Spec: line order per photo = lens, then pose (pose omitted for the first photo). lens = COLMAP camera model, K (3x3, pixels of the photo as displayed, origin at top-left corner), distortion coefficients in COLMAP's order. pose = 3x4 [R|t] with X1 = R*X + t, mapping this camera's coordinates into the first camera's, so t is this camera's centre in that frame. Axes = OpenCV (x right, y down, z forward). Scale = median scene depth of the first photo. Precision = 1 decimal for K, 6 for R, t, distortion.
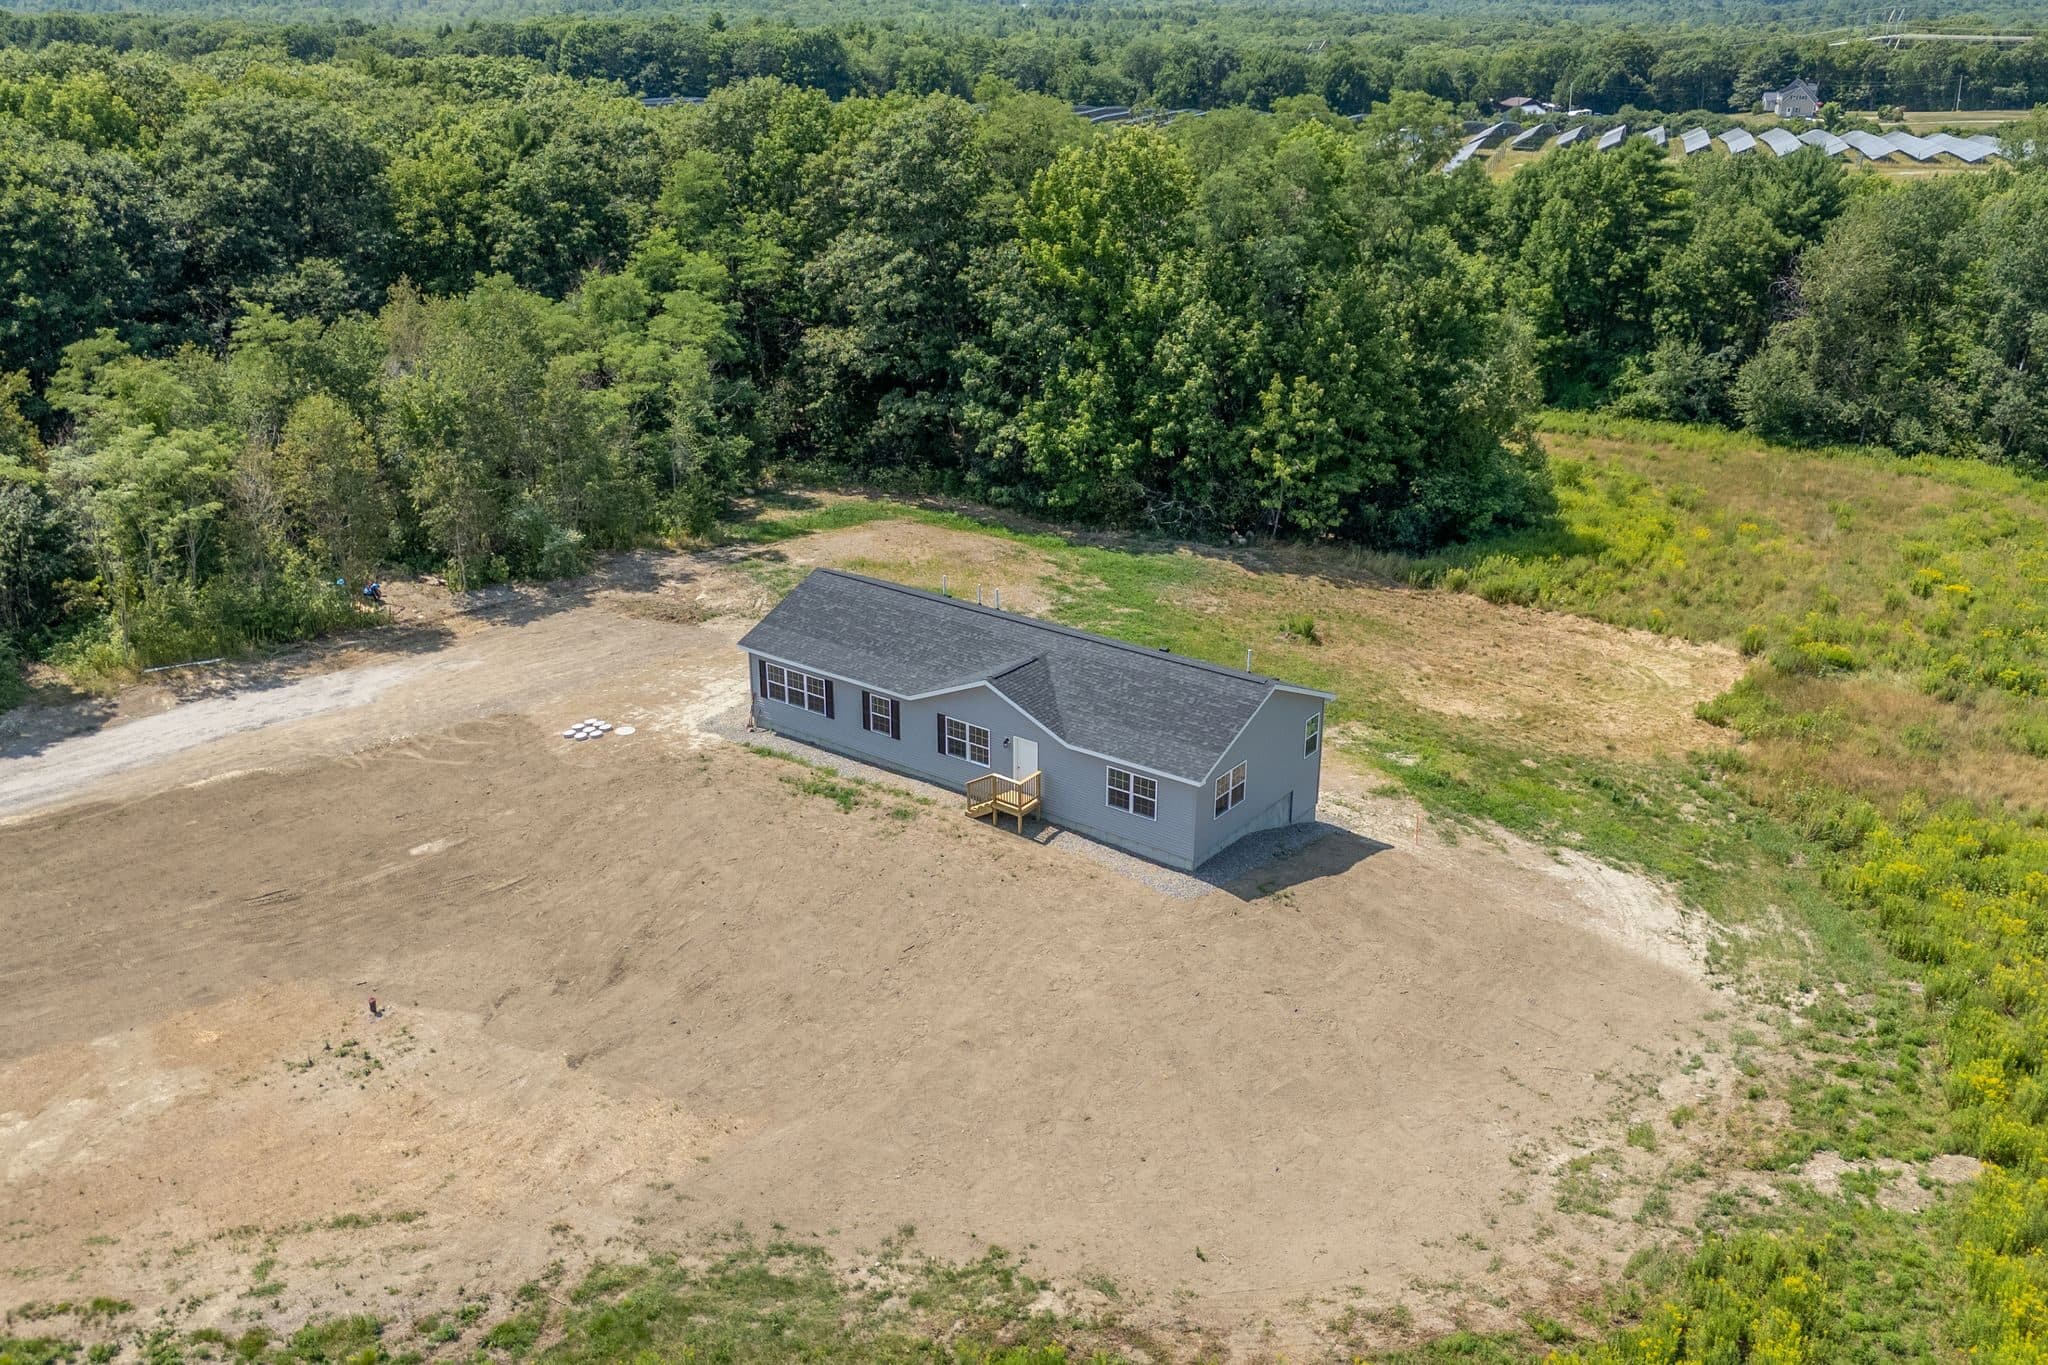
lens RADIAL K [[1779.1, 0, 1024.0], [0, 1779.1, 682.5], [0, 0, 1]] dist [0.068757, -0.072429]
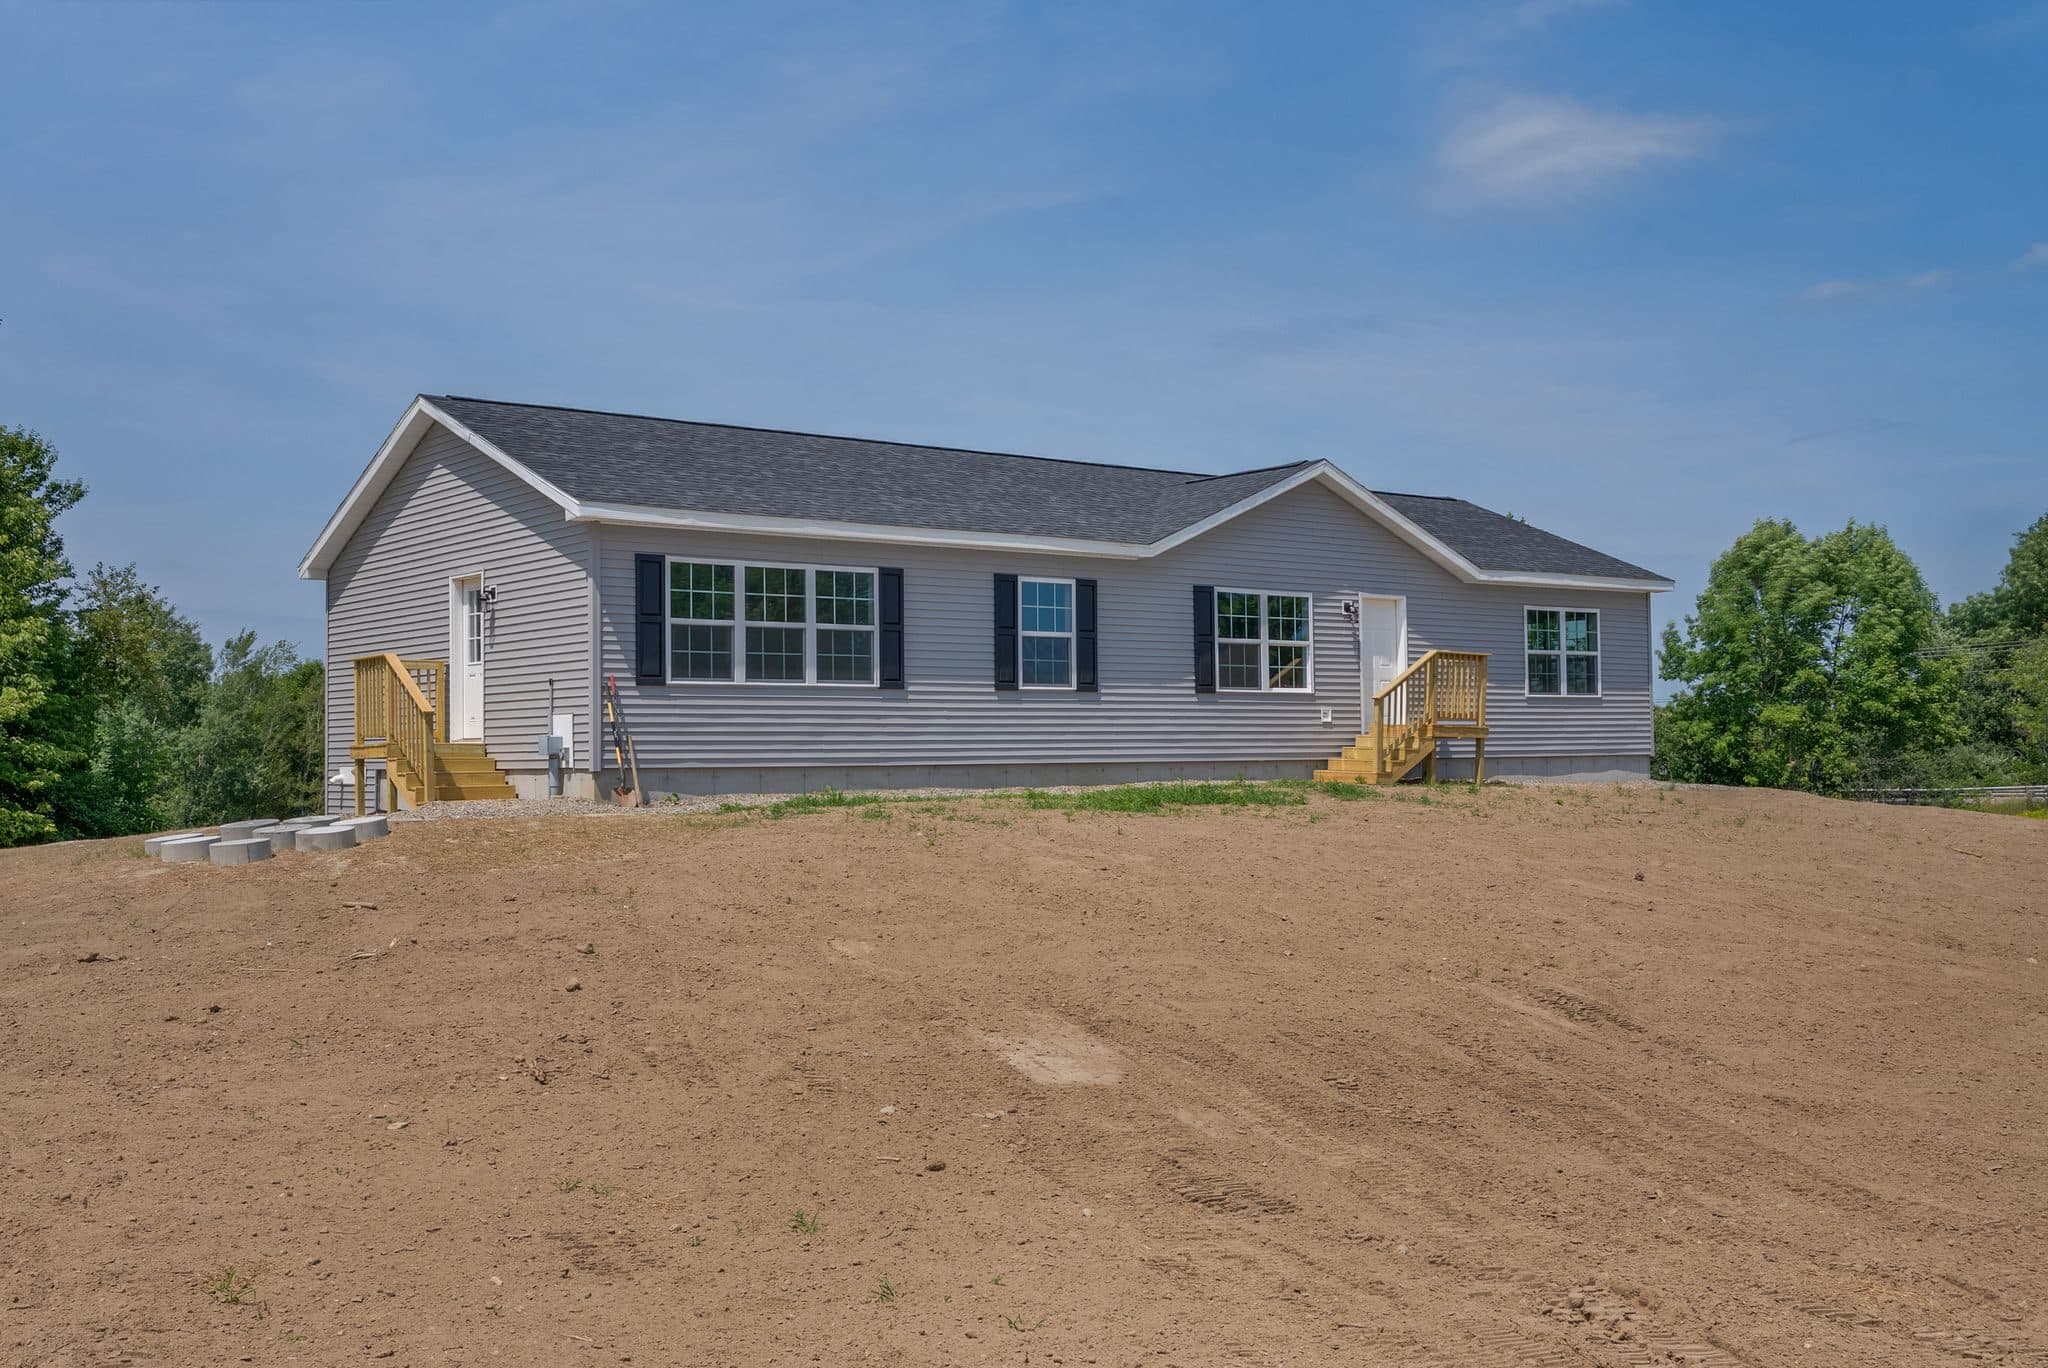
lens RADIAL K [[2055.7, 0, 1024.0], [0, 2055.7, 684.0], [0, 0, 1]] dist [0.002121, 0.007408]
pose [[0.262269, 0.030533, 0.964512, -0.489851], [0.369419, 0.920184, -0.129582, 0.081078], [-0.891484, 0.390294, 0.230056, 0.908397]]
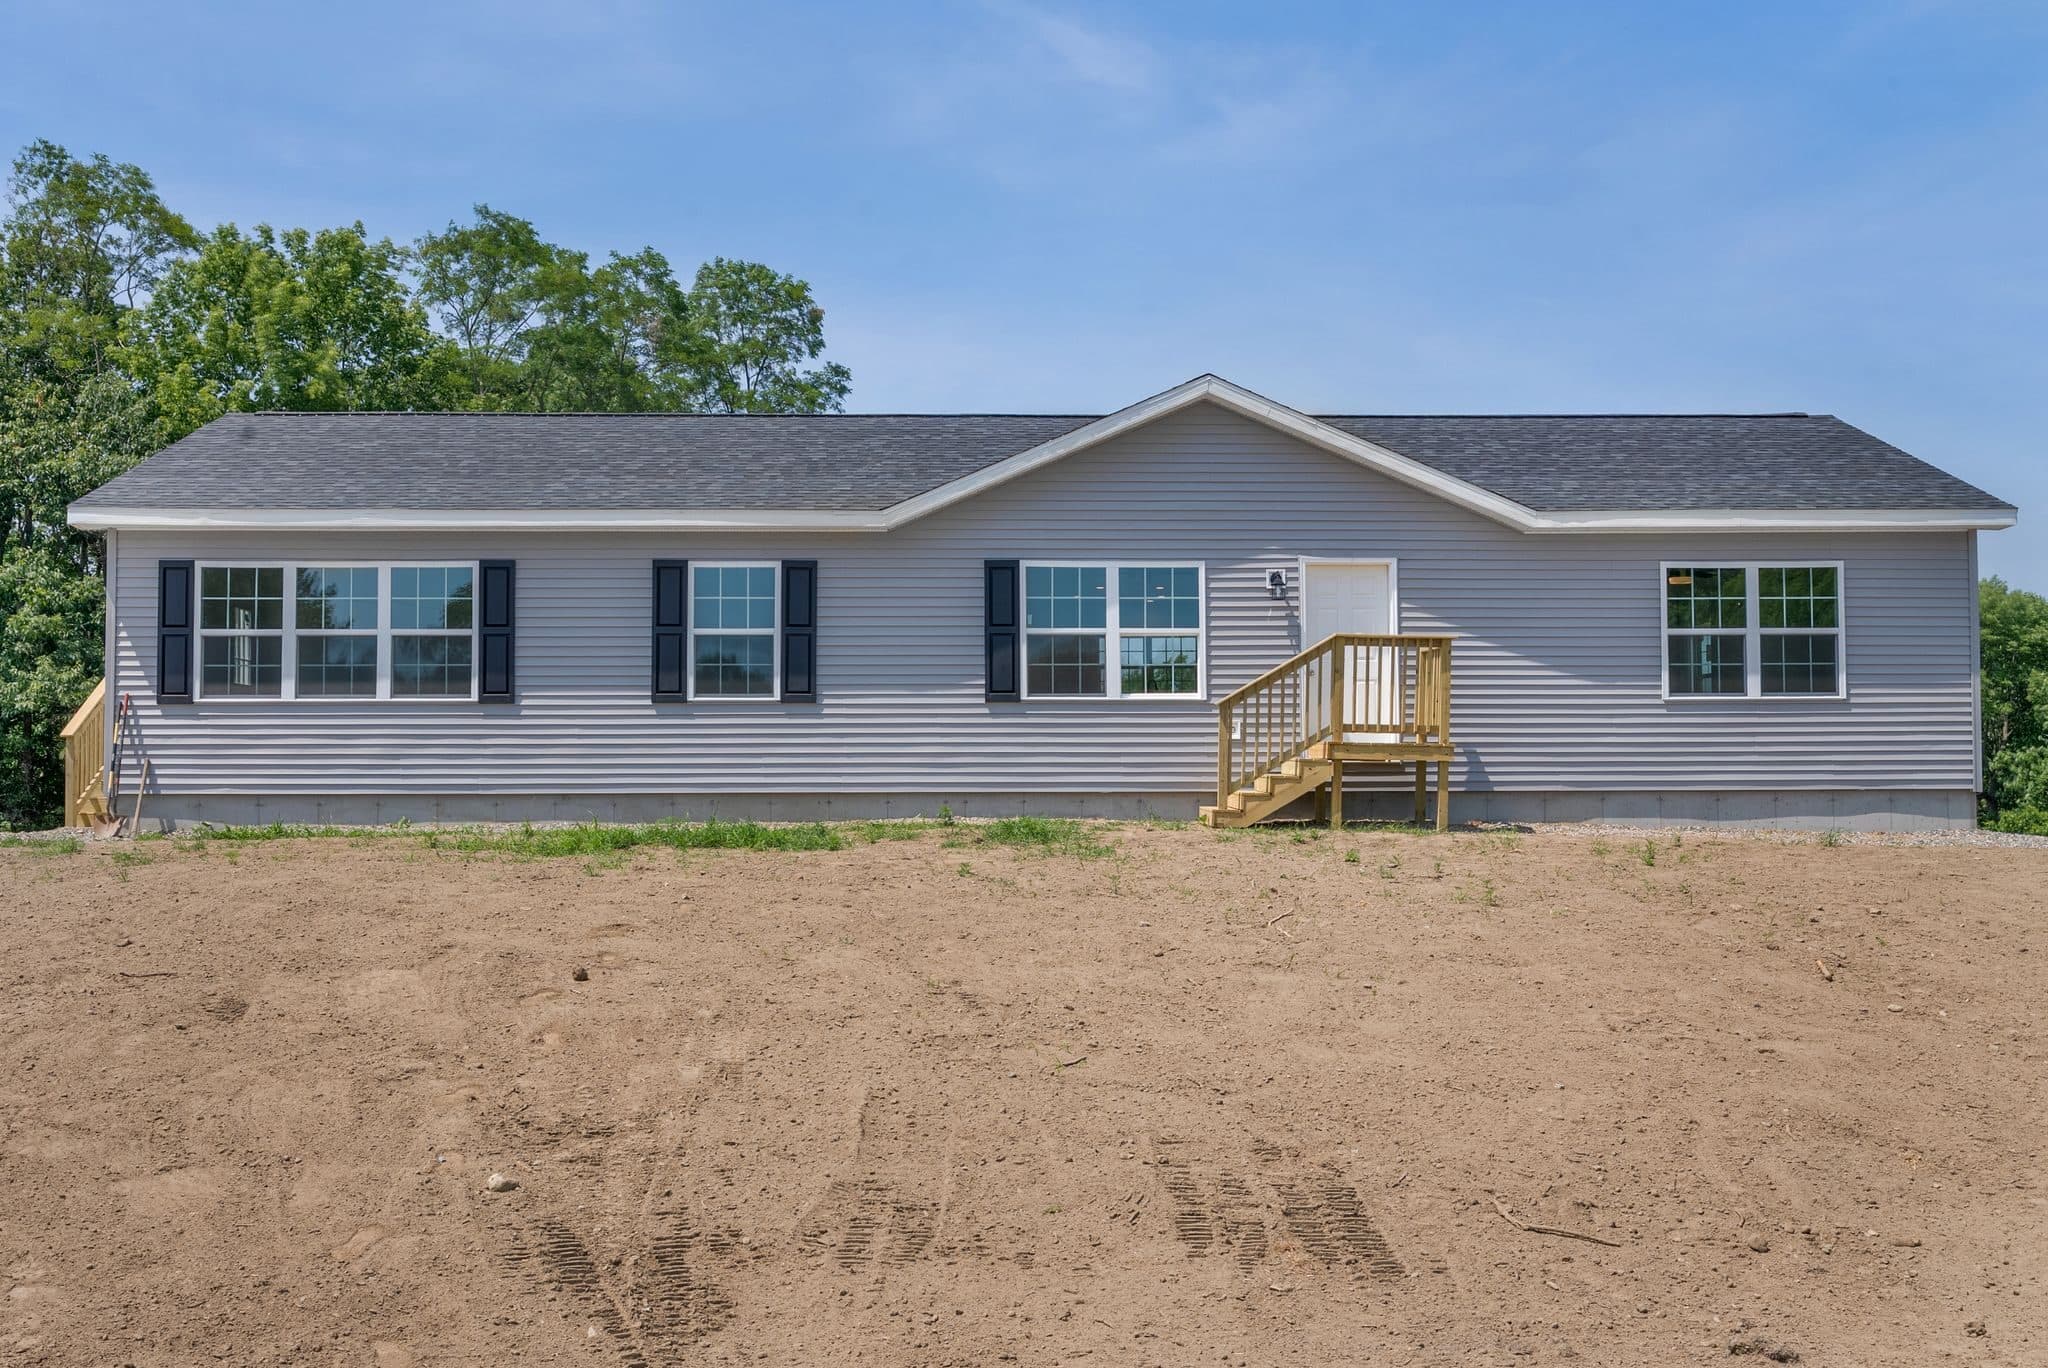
lens RADIAL K [[2044.2, 0, 988.2], [0, 2044.2, 771.3], [0, 0, 1]] dist [-0.000058, 0.007764]
pose [[0.781229, 0.001778, 0.624242, -0.258028], [0.235670, 0.925154, -0.297573, 0.149872], [-0.578049, 0.379587, 0.722338, 0.738862]]
